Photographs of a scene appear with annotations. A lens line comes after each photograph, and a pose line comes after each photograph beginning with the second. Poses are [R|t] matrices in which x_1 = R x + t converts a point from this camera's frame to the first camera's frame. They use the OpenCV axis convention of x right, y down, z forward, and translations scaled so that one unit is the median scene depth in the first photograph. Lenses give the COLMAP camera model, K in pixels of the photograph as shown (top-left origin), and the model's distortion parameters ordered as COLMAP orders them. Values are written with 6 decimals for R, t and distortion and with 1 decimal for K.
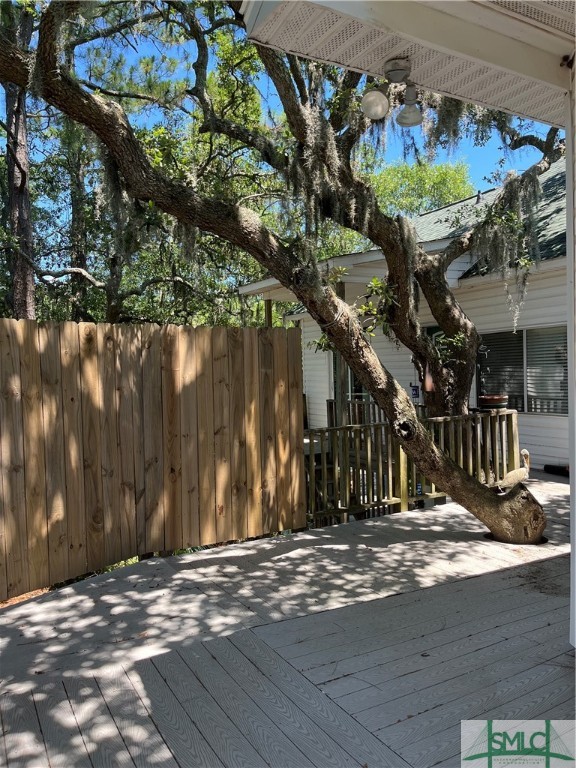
lens RADIAL K [[588.0, 0, 288.5], [0, 588.0, 383.1], [0, 0, 1]] dist [0.010741, -0.008649]
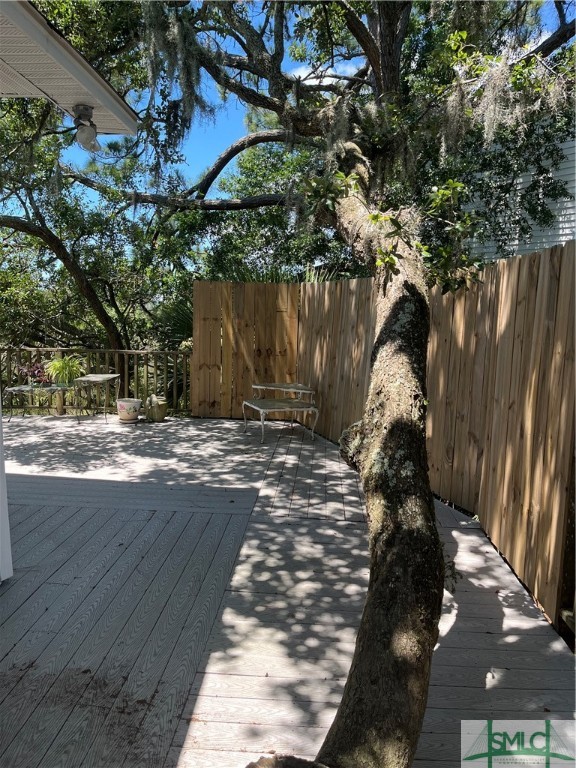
lens RADIAL K [[588.0, 0, 289.1], [0, 588.0, 384.3], [0, 0, 1]] dist [0.010741, -0.008649]
pose [[-0.529116, 0.121231, -0.839845, 0.806364], [-0.033049, 0.986046, 0.163157, -0.064808], [0.847905, 0.114085, -0.517727, 1.466748]]
